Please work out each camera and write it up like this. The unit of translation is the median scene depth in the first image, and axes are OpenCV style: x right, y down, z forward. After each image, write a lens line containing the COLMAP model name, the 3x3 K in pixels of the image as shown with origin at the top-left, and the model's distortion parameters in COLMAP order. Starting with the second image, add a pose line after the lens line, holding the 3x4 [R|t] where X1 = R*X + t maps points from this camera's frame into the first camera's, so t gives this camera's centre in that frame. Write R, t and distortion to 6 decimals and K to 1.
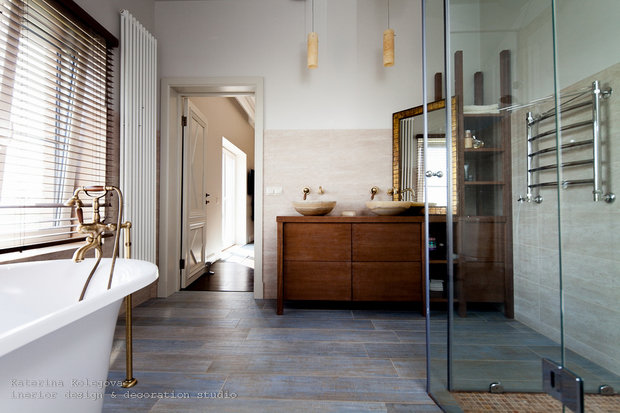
lens RADIAL K [[305.8, 0, 303.3], [0, 305.8, 201.1], [0, 0, 1]] dist [-0.000781, -0.000481]
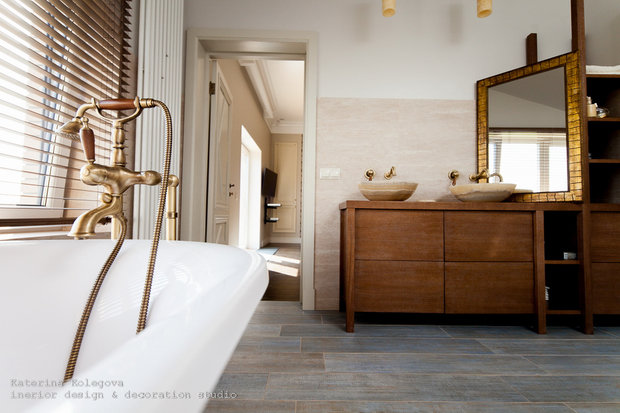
lens RADIAL K [[297.5, 0, 310.0], [0, 297.5, 206.5], [0, 0, 1]] dist [-0.000569, -0.000503]
pose [[0.998820, 0.015536, 0.046005, -0.210706], [-0.014641, 0.999698, -0.019724, 0.080029], [-0.046298, 0.019027, 0.998746, 0.270361]]
